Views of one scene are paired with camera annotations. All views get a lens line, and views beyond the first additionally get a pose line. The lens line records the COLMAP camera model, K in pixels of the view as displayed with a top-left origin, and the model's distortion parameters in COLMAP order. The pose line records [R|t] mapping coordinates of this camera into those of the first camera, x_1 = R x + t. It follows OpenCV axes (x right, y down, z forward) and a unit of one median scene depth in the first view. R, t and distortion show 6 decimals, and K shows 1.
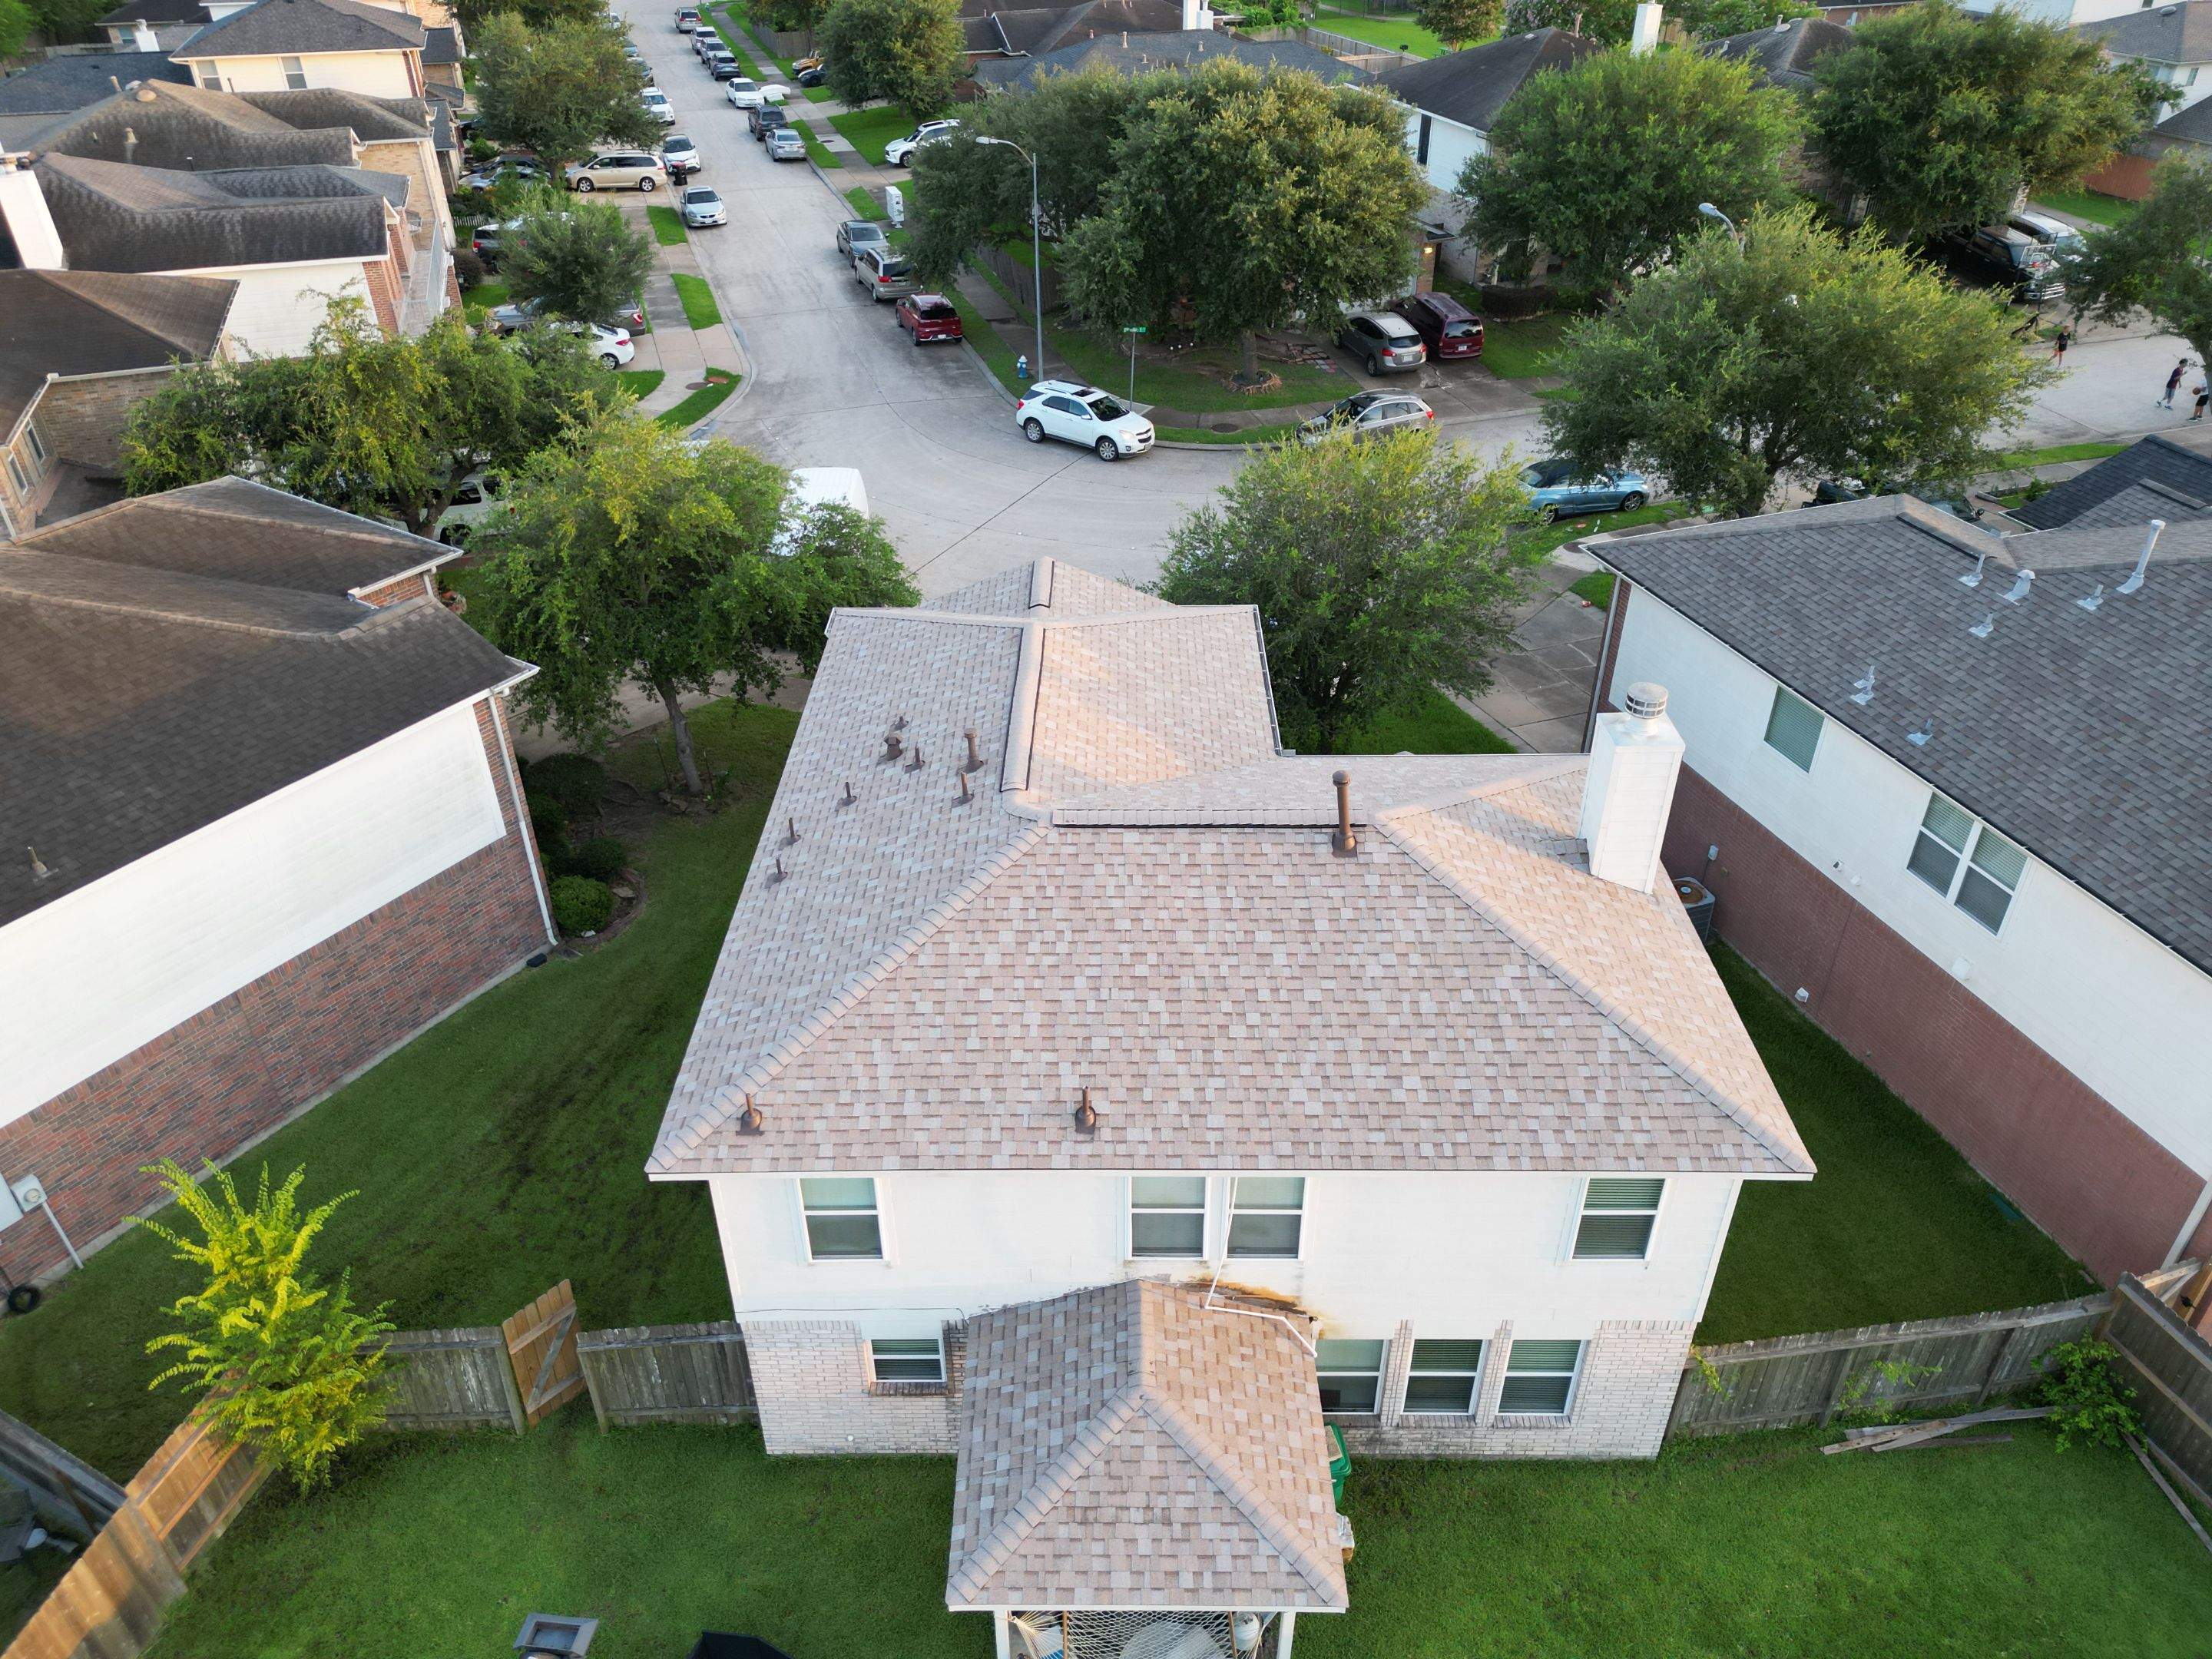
lens RADIAL K [[1553.2, 0, 1099.1], [0, 1553.2, 823.4], [0, 0, 1]] dist [0.080408, -0.086271]
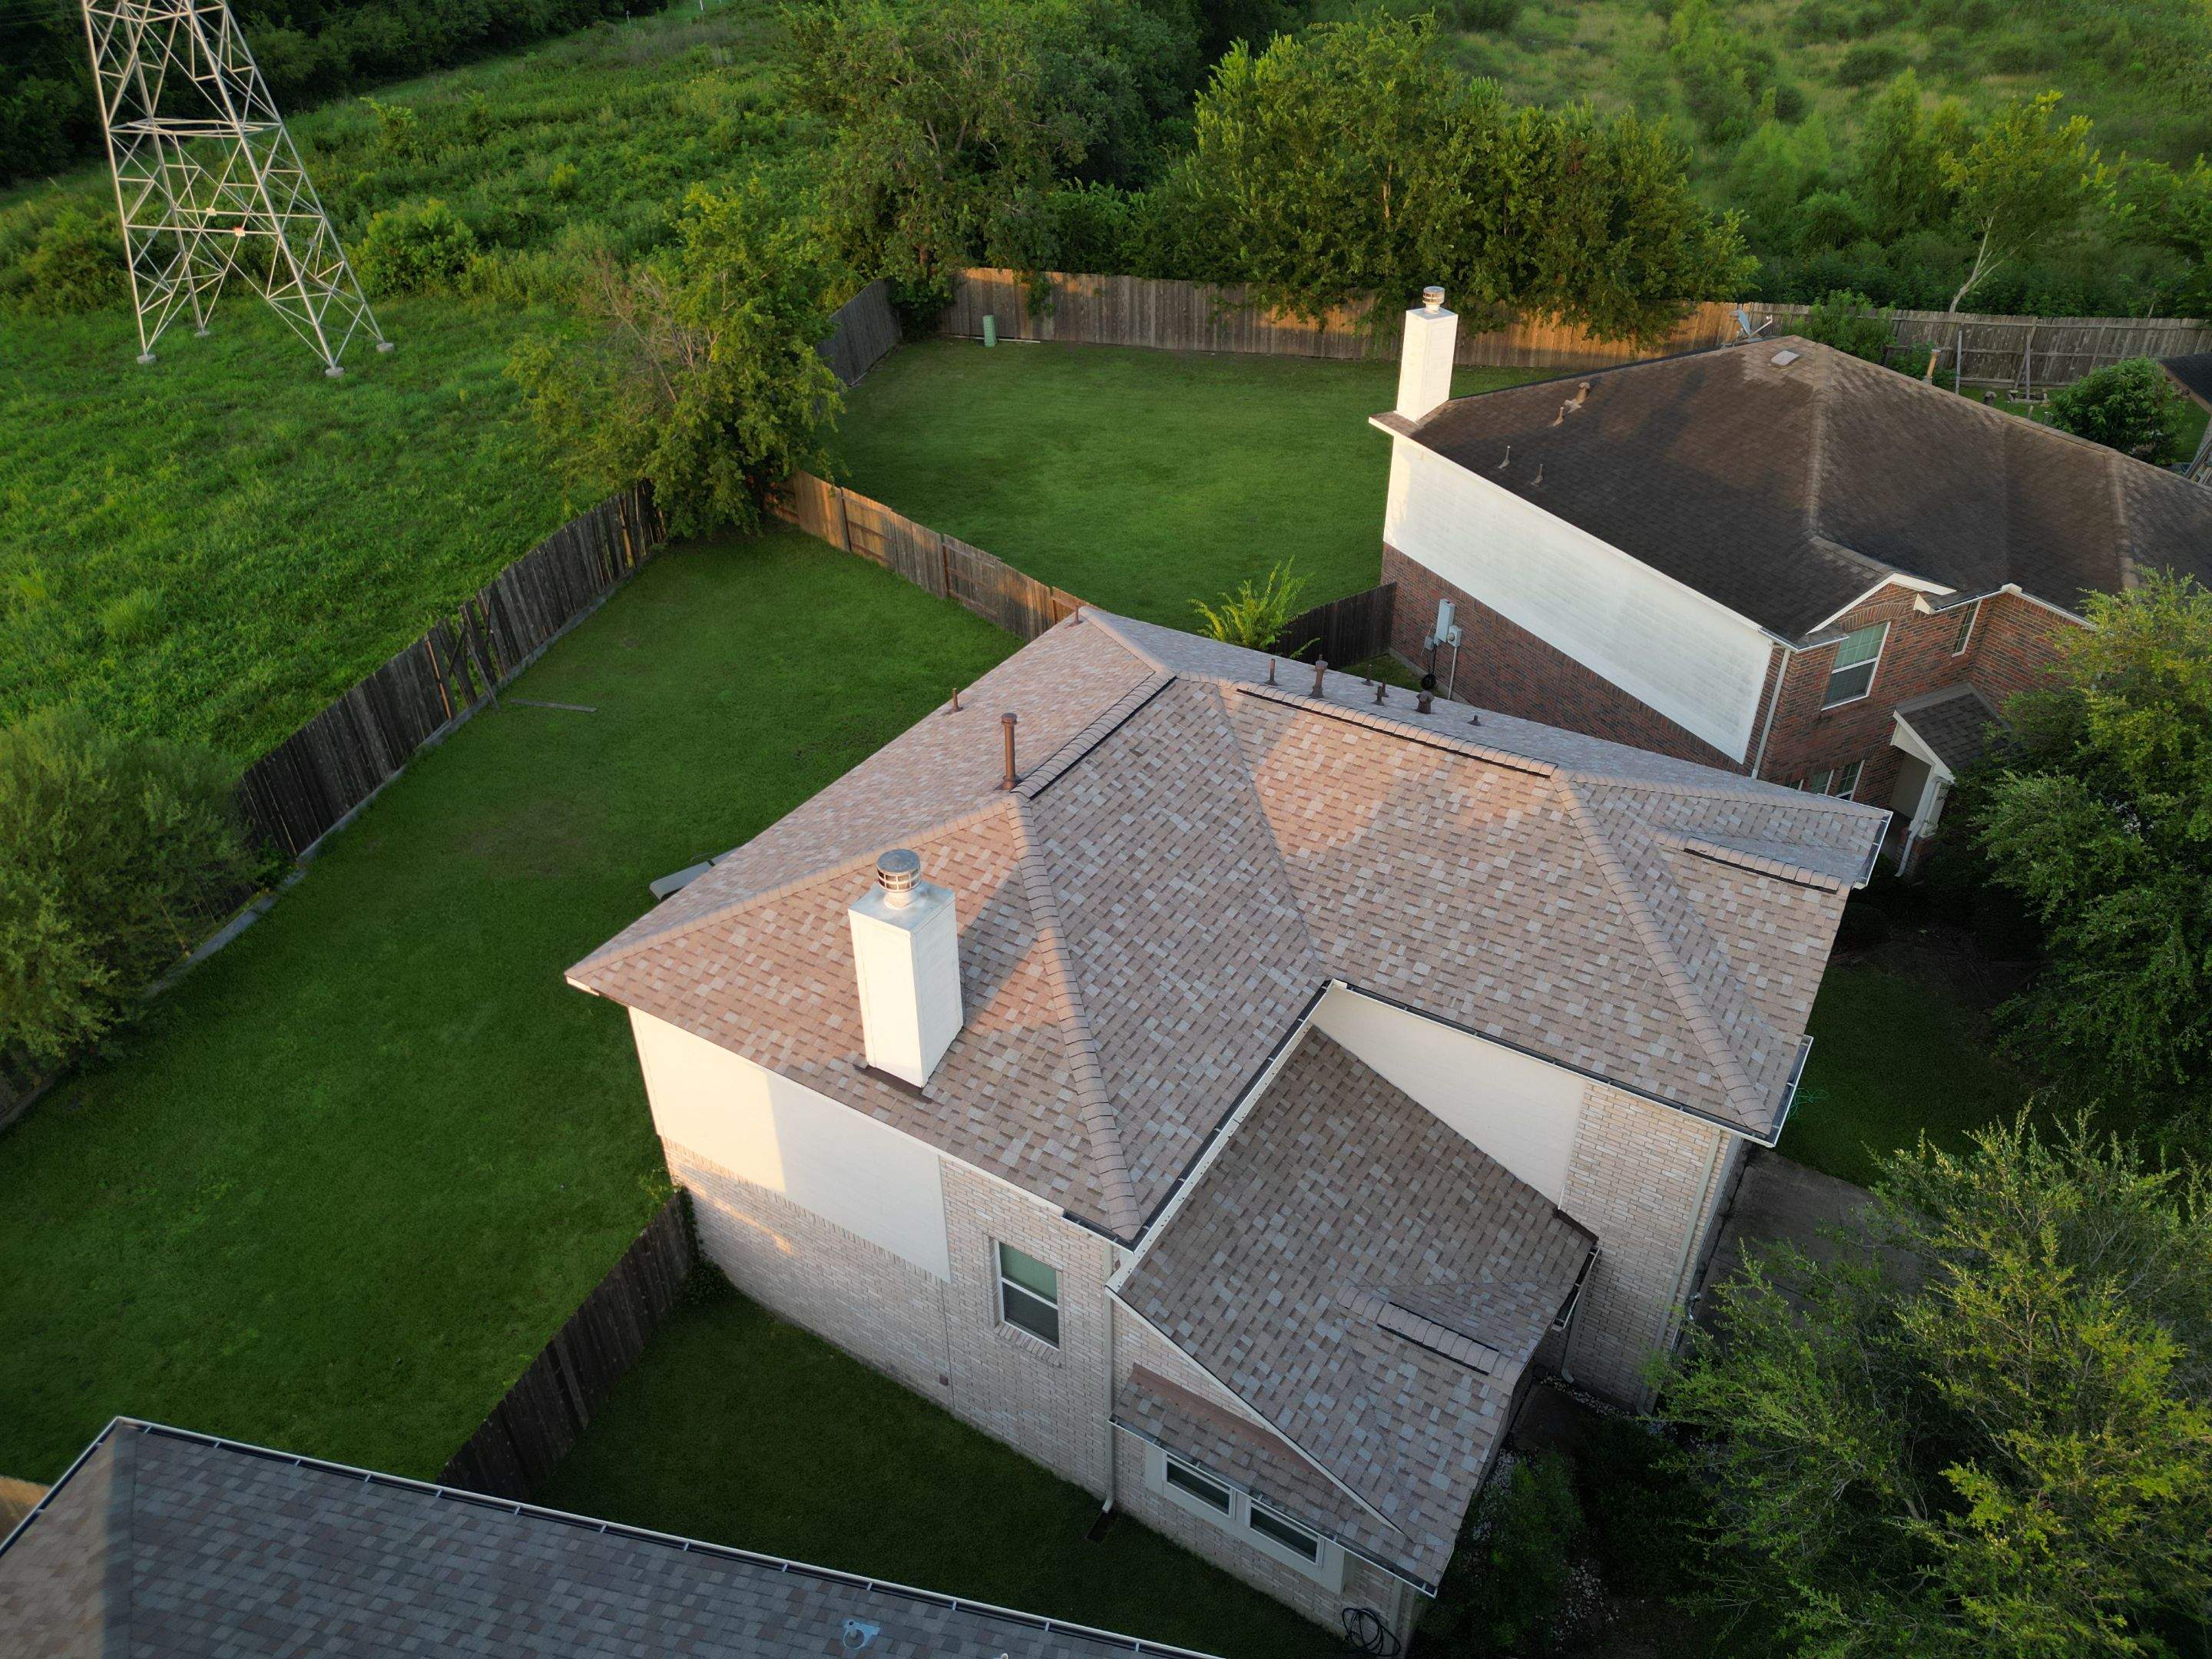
lens RADIAL K [[1559.8, 0, 1093.5], [0, 1559.8, 820.8], [0, 0, 1]] dist [0.062188, -0.061469]
pose [[-0.522890, 0.487241, -0.699415, 0.786972], [-0.453974, 0.535290, 0.712301, -0.679027], [0.721452, 0.689972, -0.058703, 0.979727]]
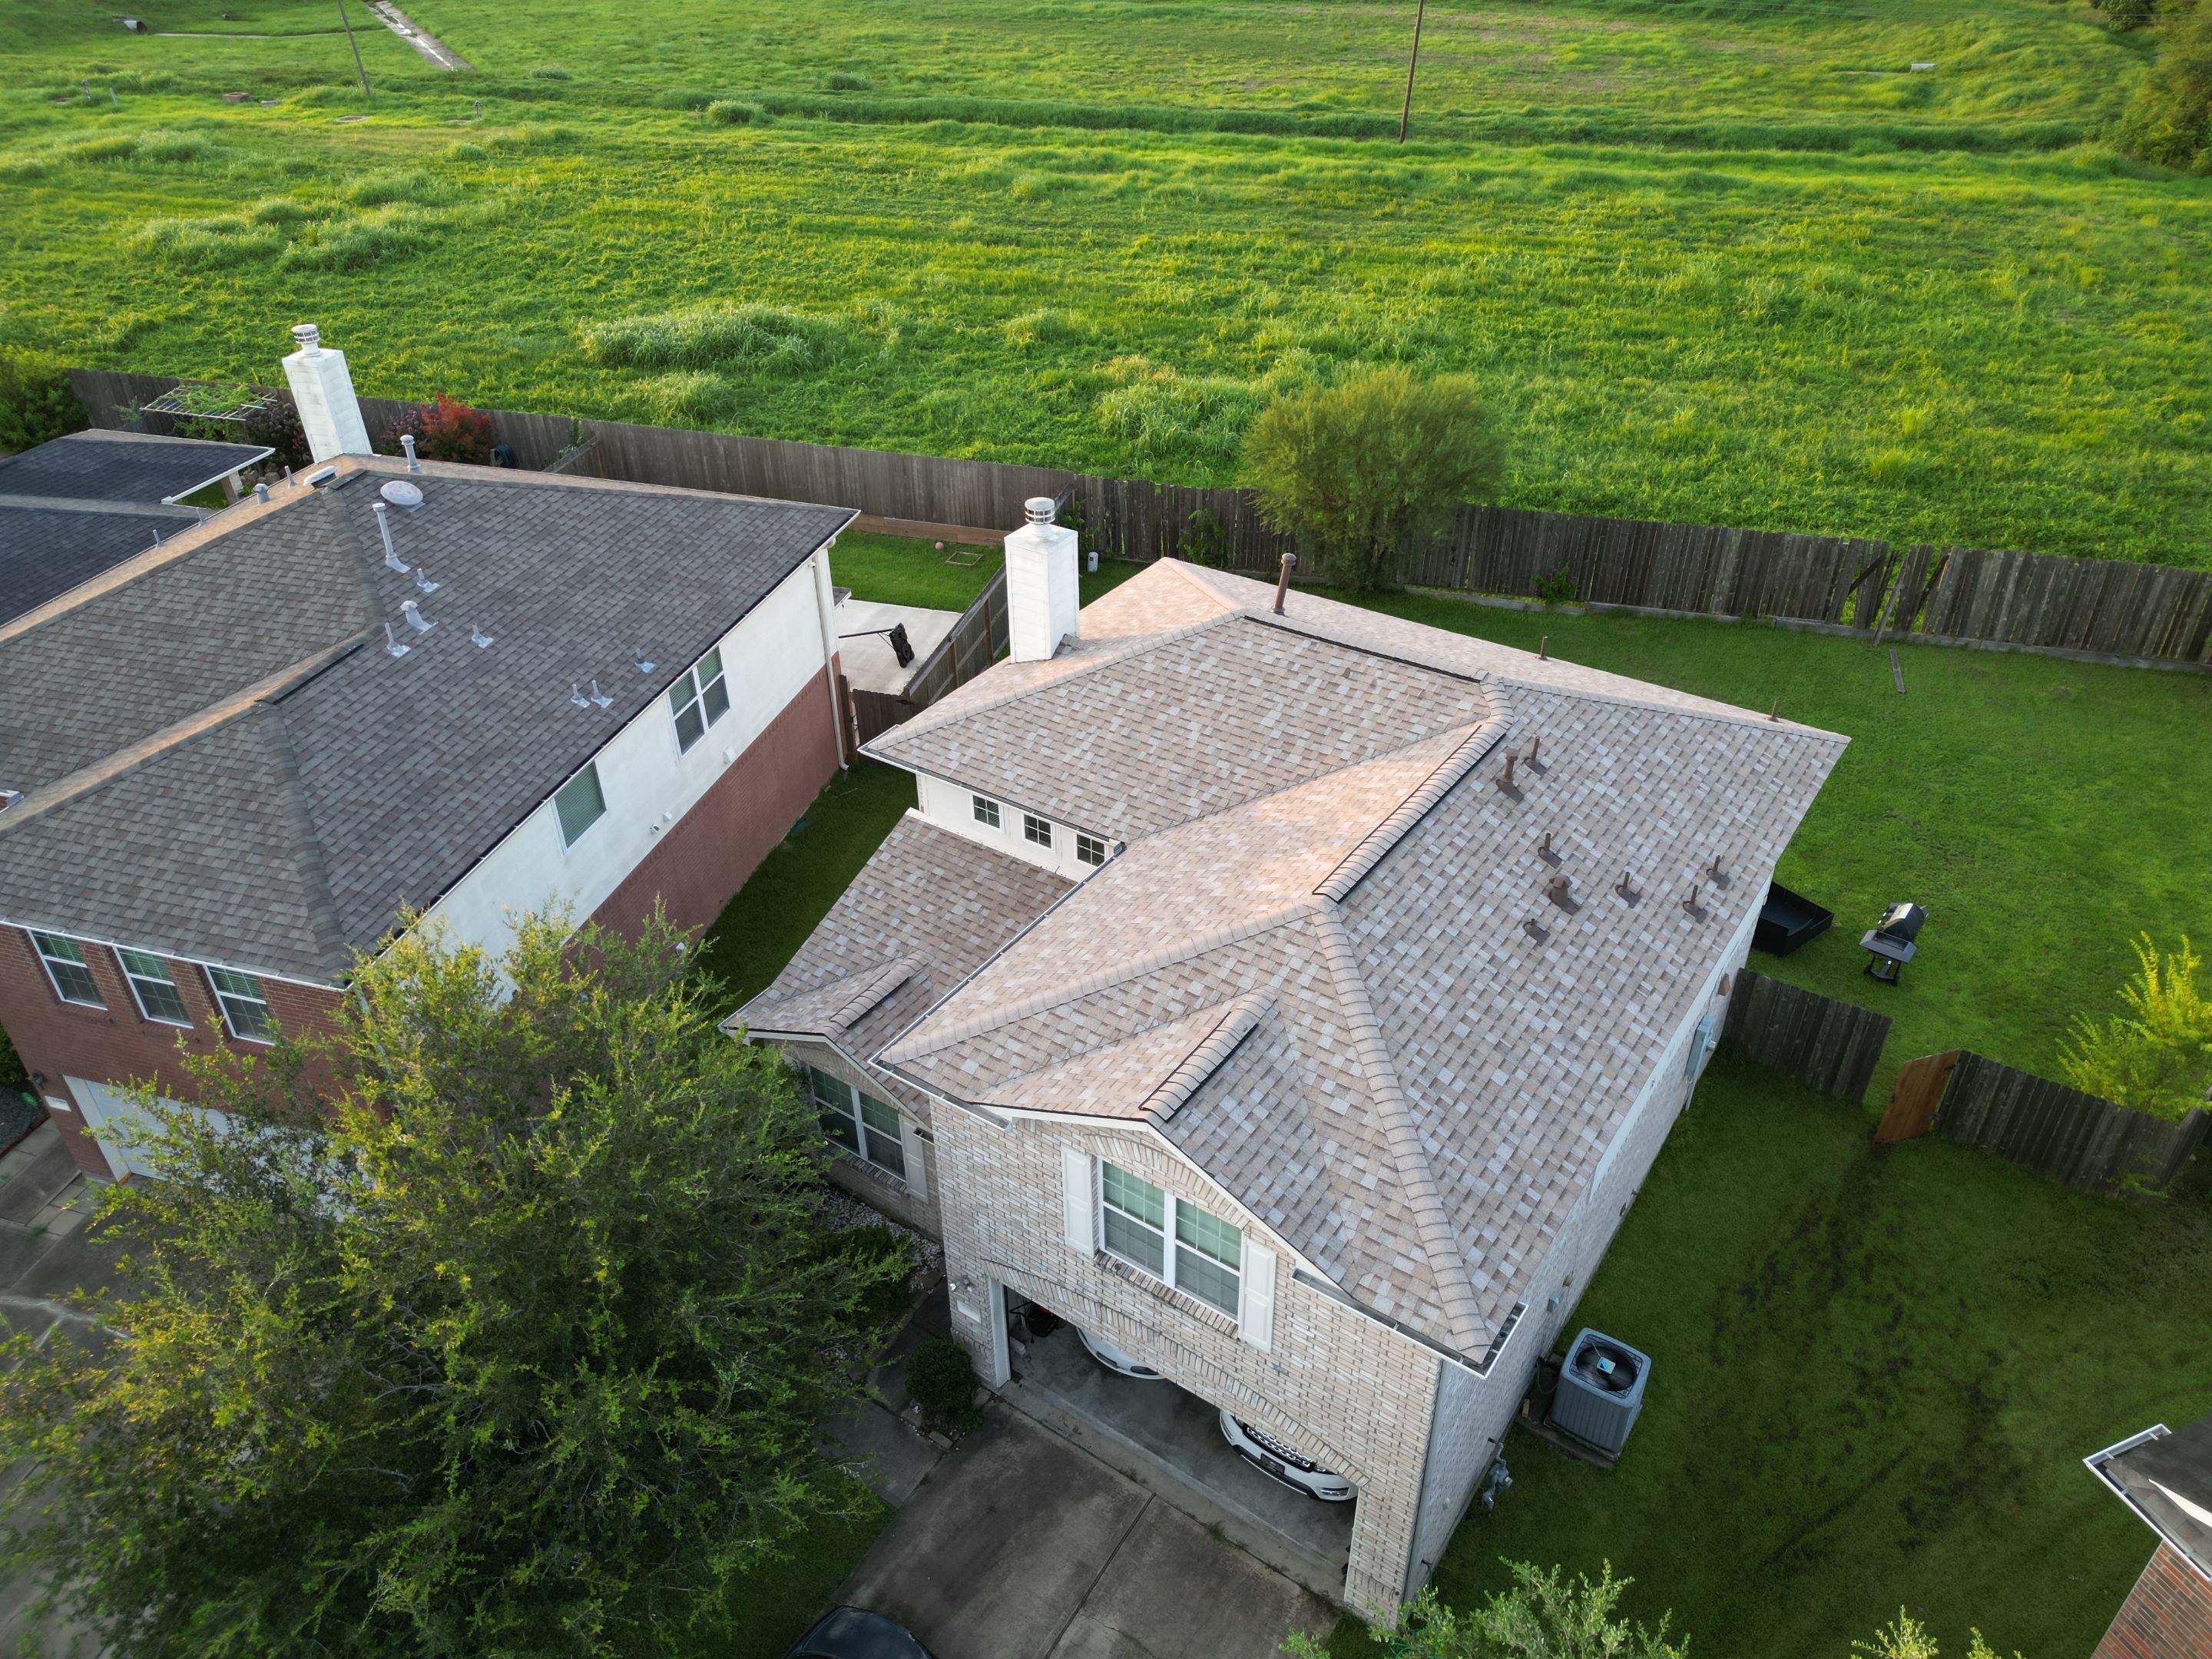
lens RADIAL K [[1570.2, 0, 1100.7], [0, 1570.2, 806.7], [0, 0, 1]] dist [0.059176, -0.050422]
pose [[-0.822838, -0.291850, 0.487608, -0.345073], [0.334646, 0.444641, 0.830847, -0.903890], [-0.459293, 0.846828, -0.268201, 1.346861]]
